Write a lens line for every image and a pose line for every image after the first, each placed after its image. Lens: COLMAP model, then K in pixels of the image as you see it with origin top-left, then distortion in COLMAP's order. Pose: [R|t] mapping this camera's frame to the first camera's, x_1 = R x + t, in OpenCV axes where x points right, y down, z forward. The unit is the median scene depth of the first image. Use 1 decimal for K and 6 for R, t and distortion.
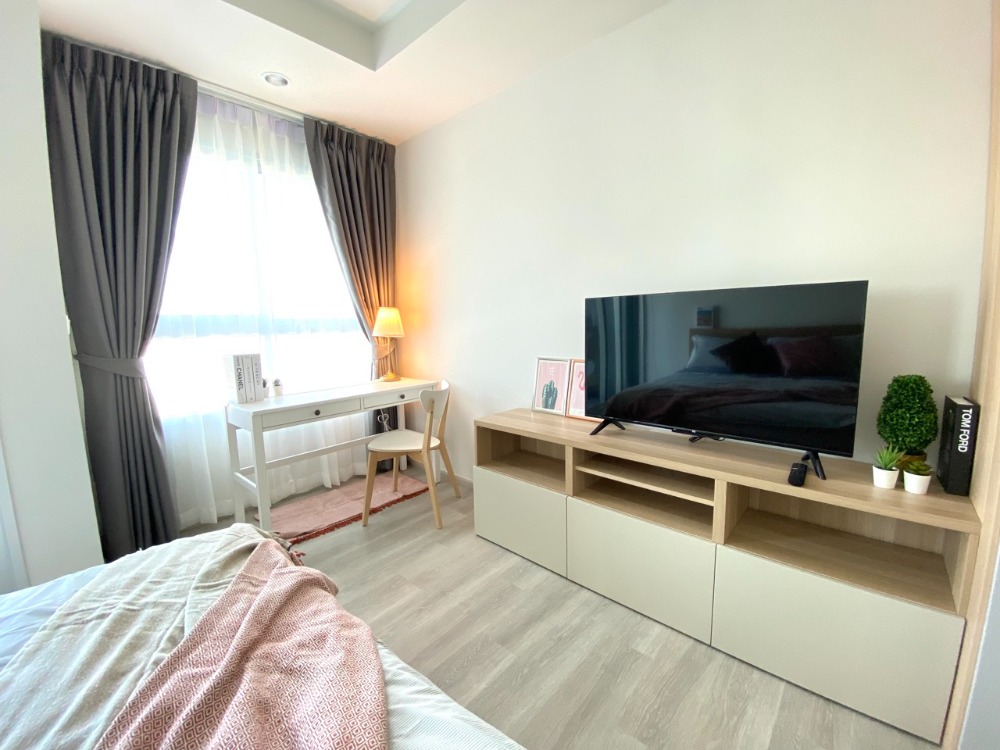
lens RADIAL K [[409.5, 0, 506.1], [0, 409.5, 372.4], [0, 0, 1]] dist [0.022007, -0.021692]
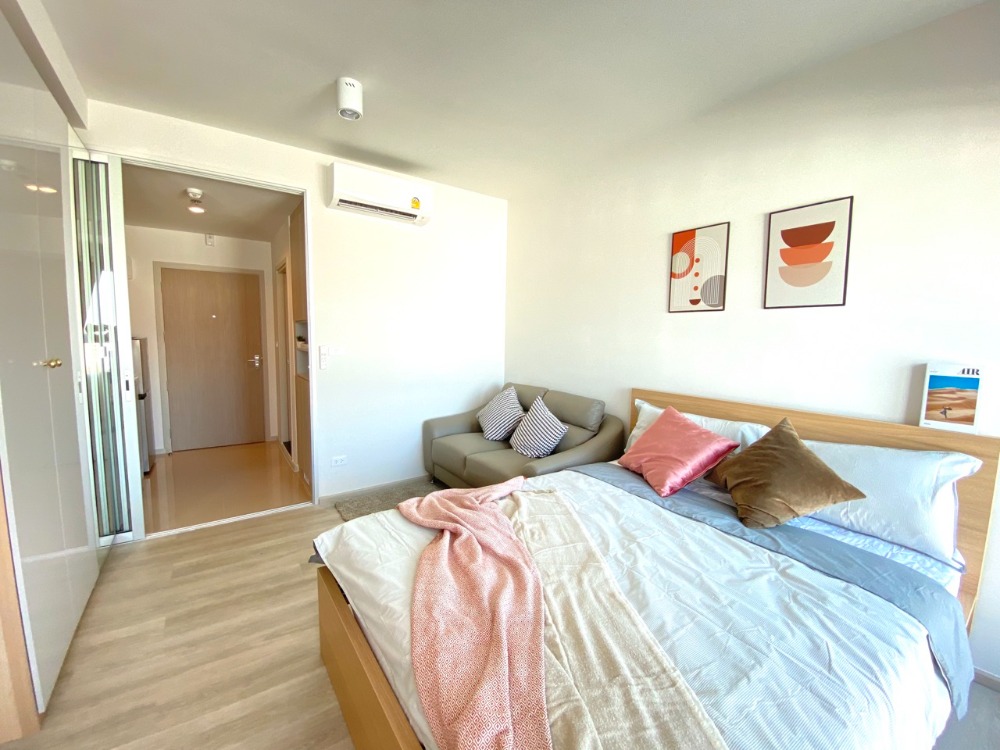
lens RADIAL K [[406.8, 0, 498.6], [0, 406.8, 372.7], [0, 0, 1]] dist [0.020690, -0.021137]
pose [[-0.975399, -0.017054, 0.219785, -0.290408], [0.028941, 0.978468, 0.204361, -0.159889], [-0.218538, 0.205695, -0.953903, 0.676595]]
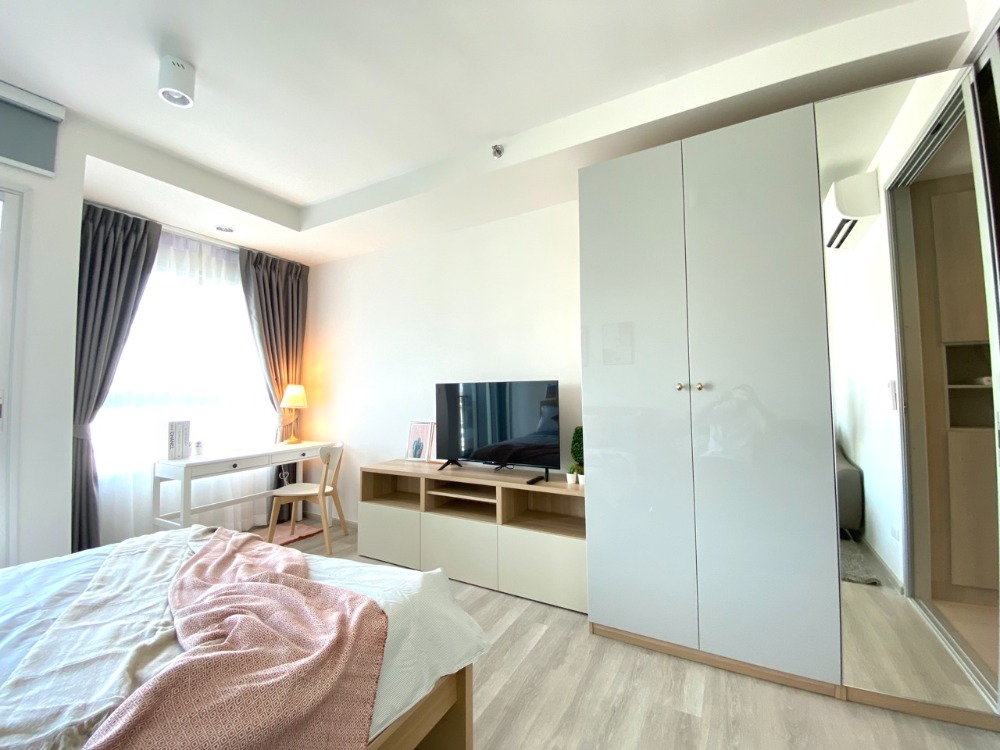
lens RADIAL K [[406.8, 0, 498.6], [0, 406.8, 372.7], [0, 0, 1]] dist [0.020690, -0.021137]
pose [[0.977442, 0.016988, 0.210521, 0.080119], [0.019744, 0.985046, -0.171158, 0.044283], [-0.210281, 0.171453, 0.962489, -0.466226]]
